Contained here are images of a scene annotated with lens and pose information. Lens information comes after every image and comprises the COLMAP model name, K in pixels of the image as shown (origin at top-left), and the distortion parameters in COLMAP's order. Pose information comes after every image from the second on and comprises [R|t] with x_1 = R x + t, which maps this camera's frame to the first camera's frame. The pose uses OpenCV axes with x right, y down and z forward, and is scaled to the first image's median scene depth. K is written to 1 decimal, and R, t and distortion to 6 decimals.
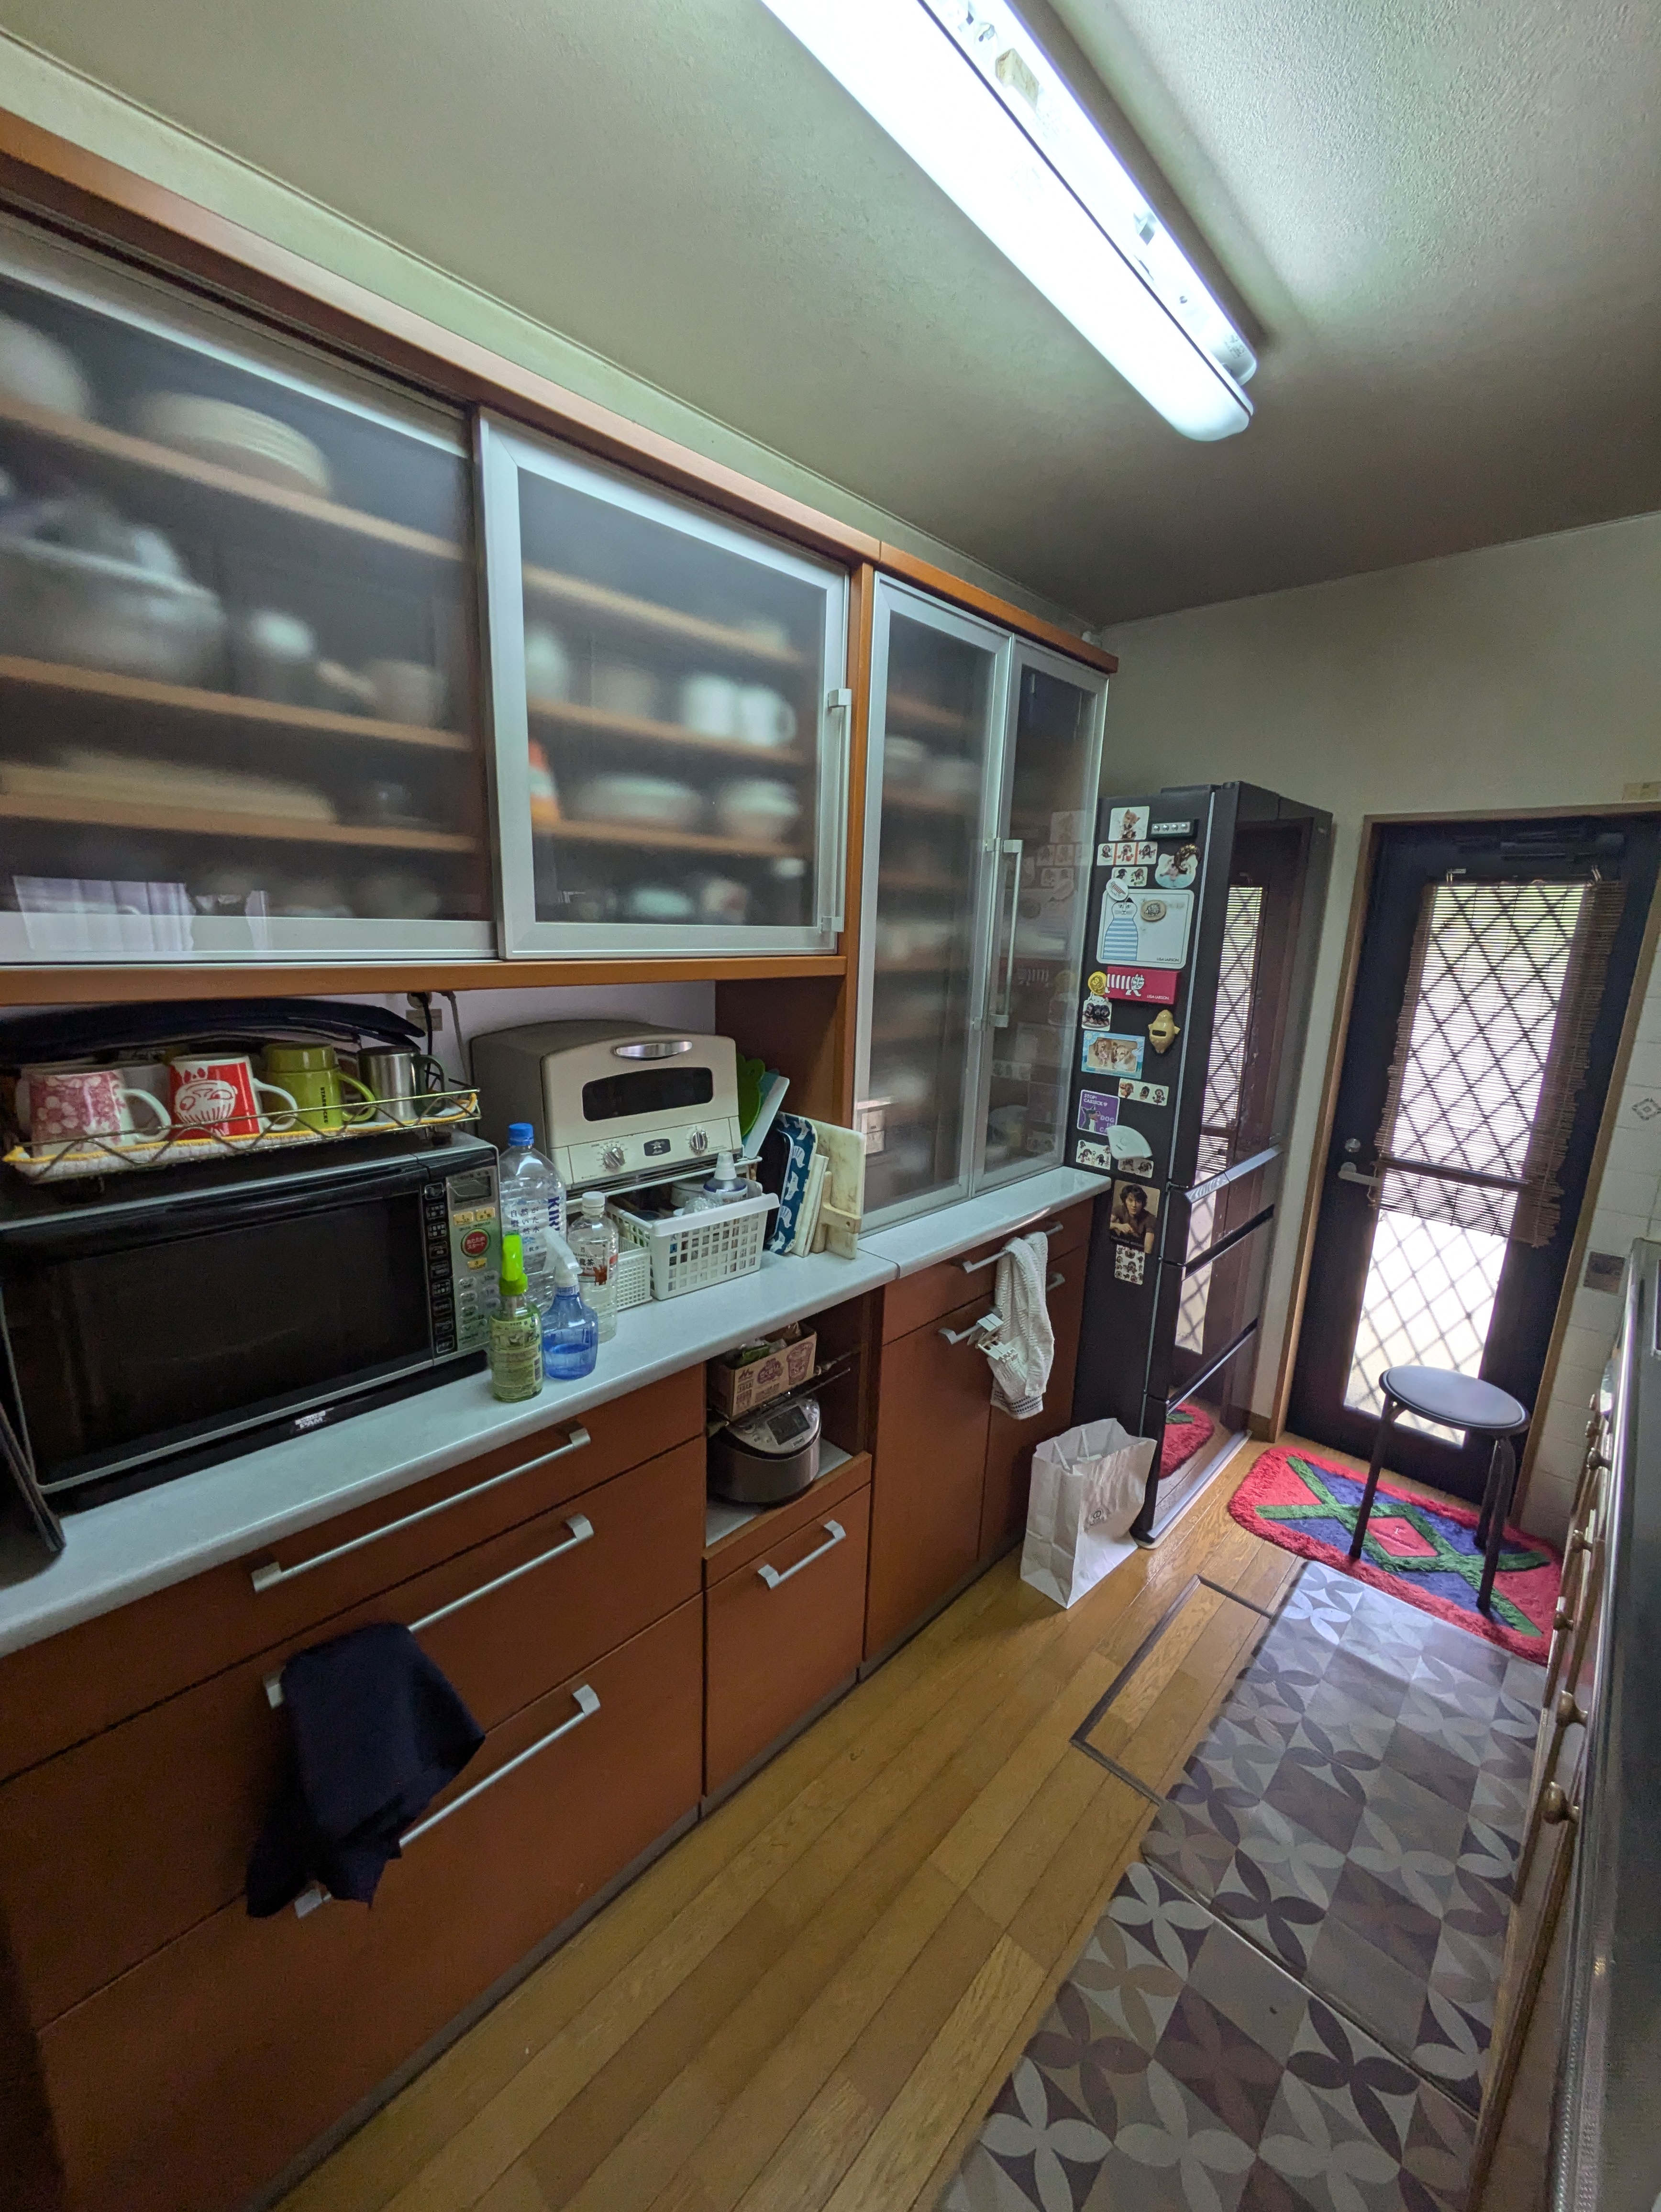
lens RADIAL K [[872.4, 0, 827.0], [0, 872.4, 1101.8], [0, 0, 1]] dist [0.001855, 0.001786]
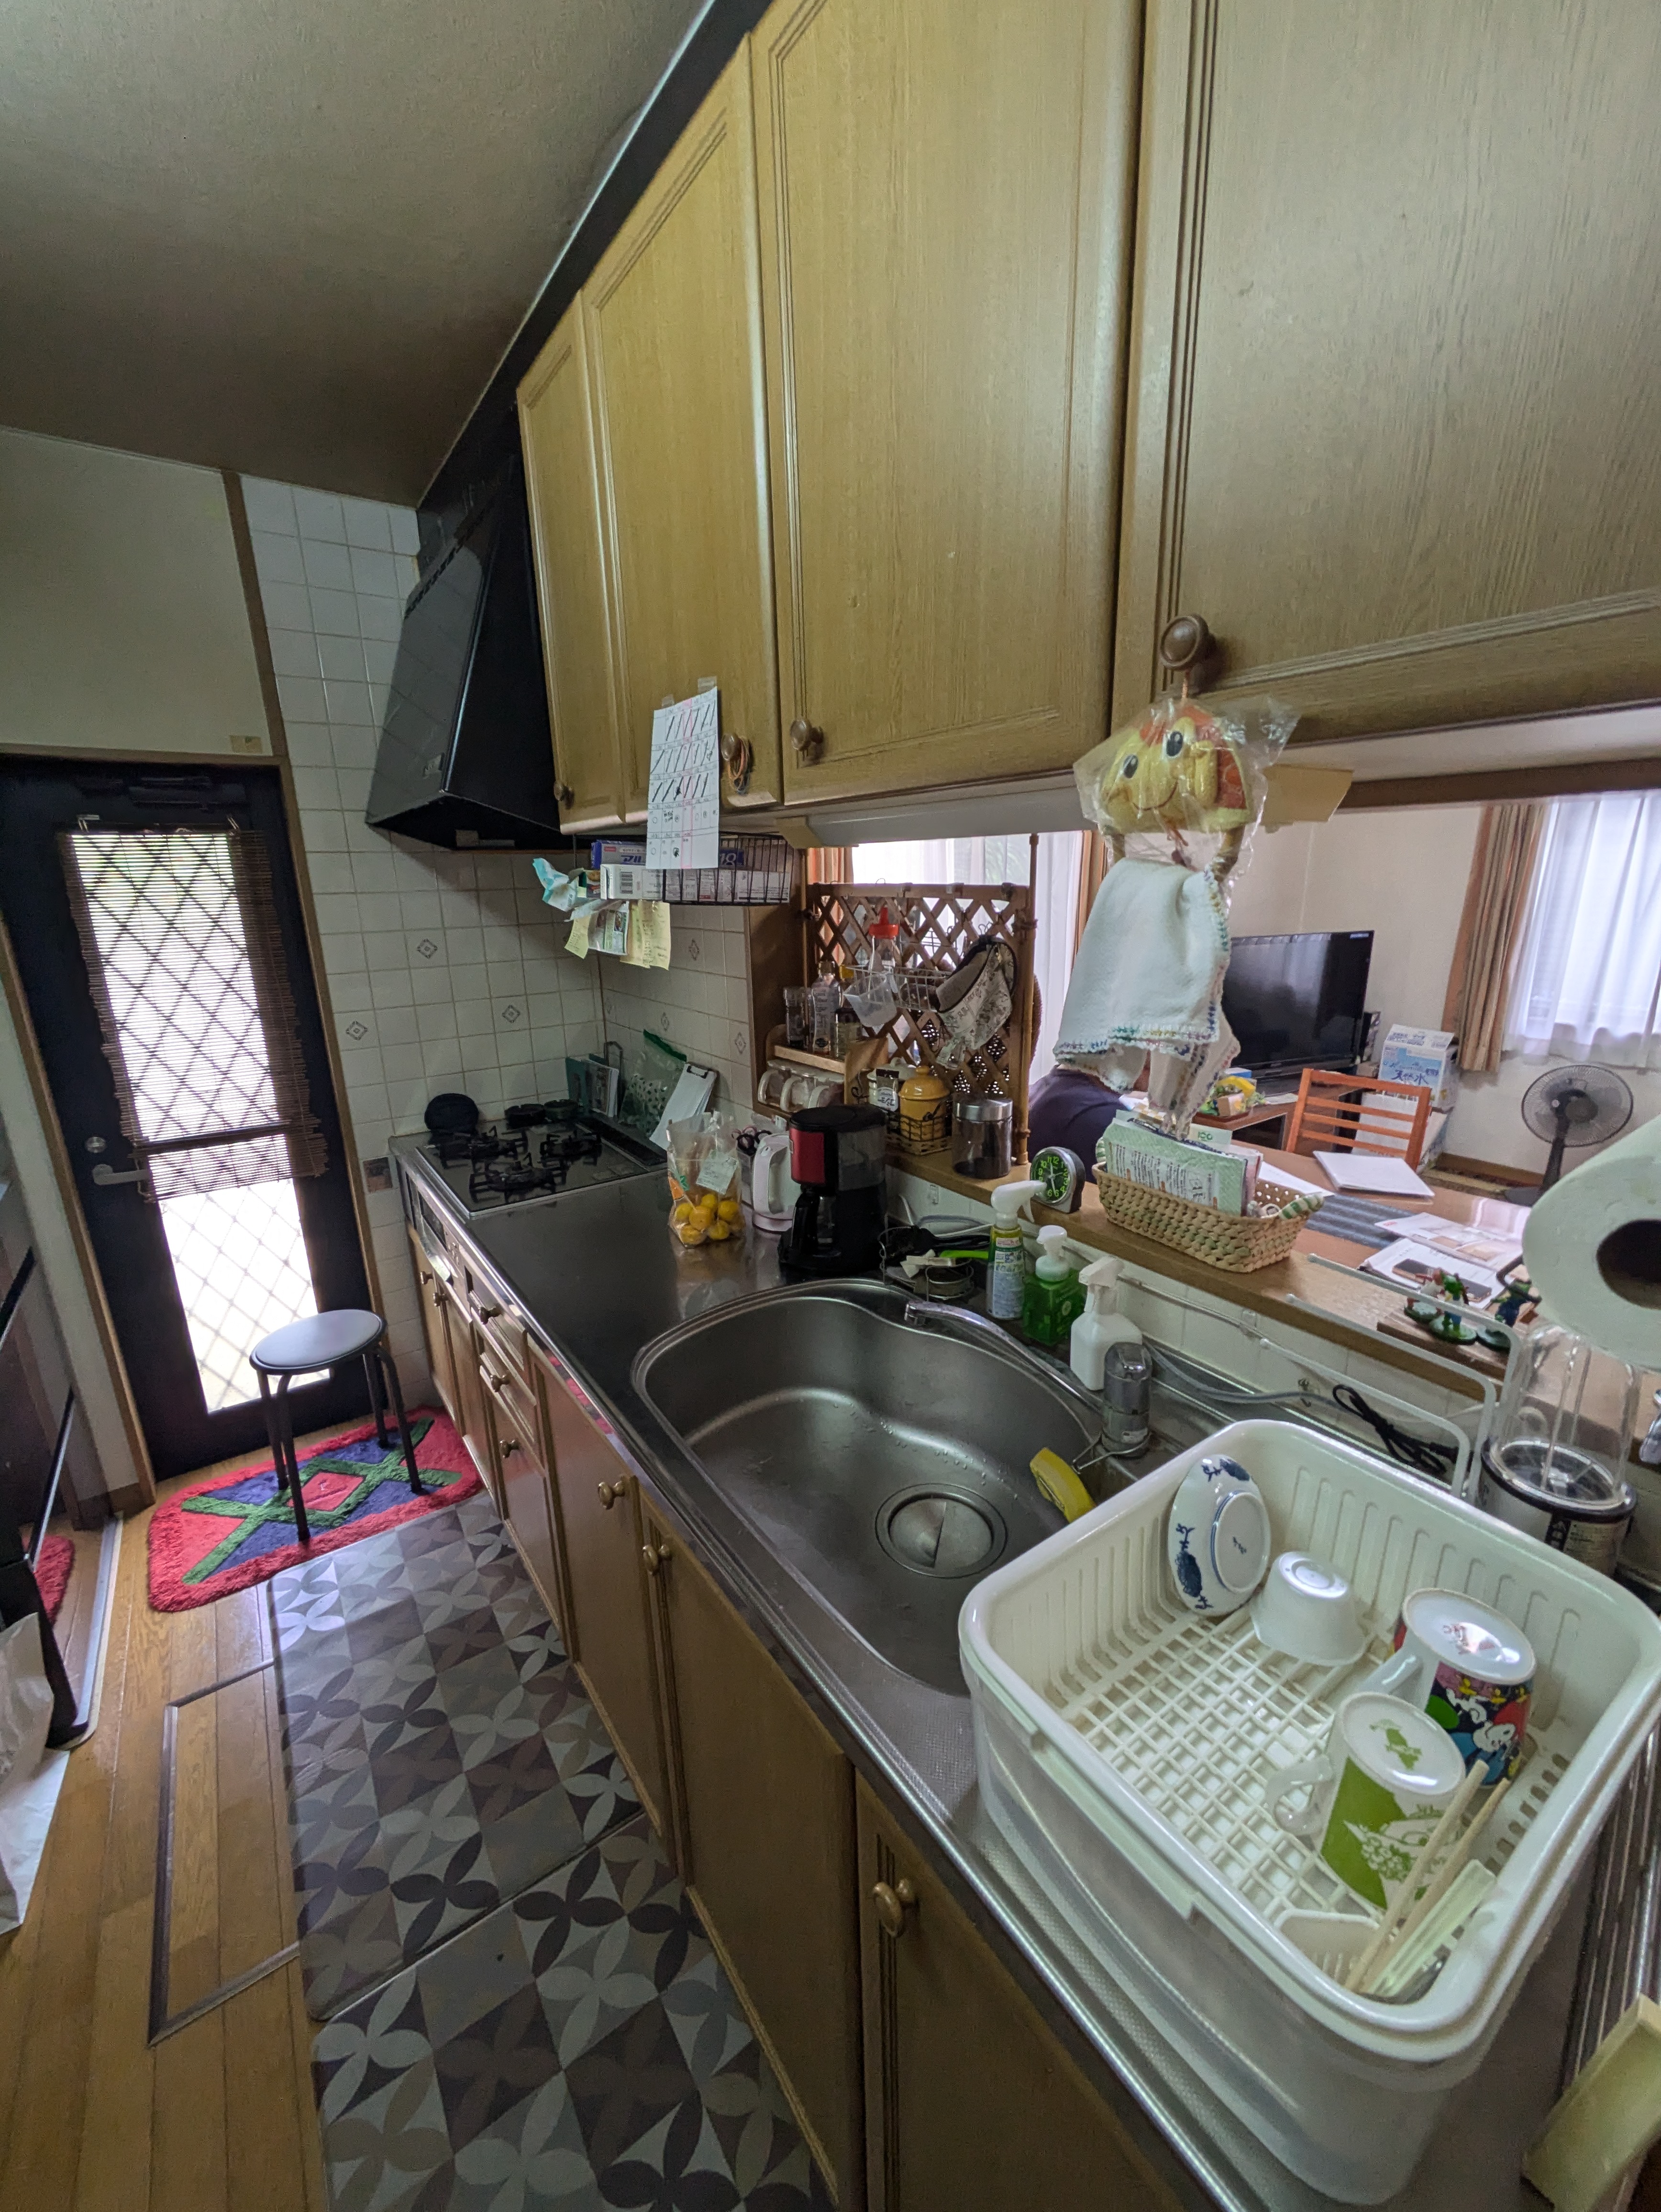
lens RADIAL K [[872.4, 0, 811.3], [0, 872.4, 1111.6], [0, 0, 1]] dist [0.001855, 0.001786]
pose [[0.207034, -0.285262, 0.935822, -0.046976], [0.233821, 0.943253, 0.235799, -0.020978], [-0.949981, 0.169996, 0.261986, 0.128834]]
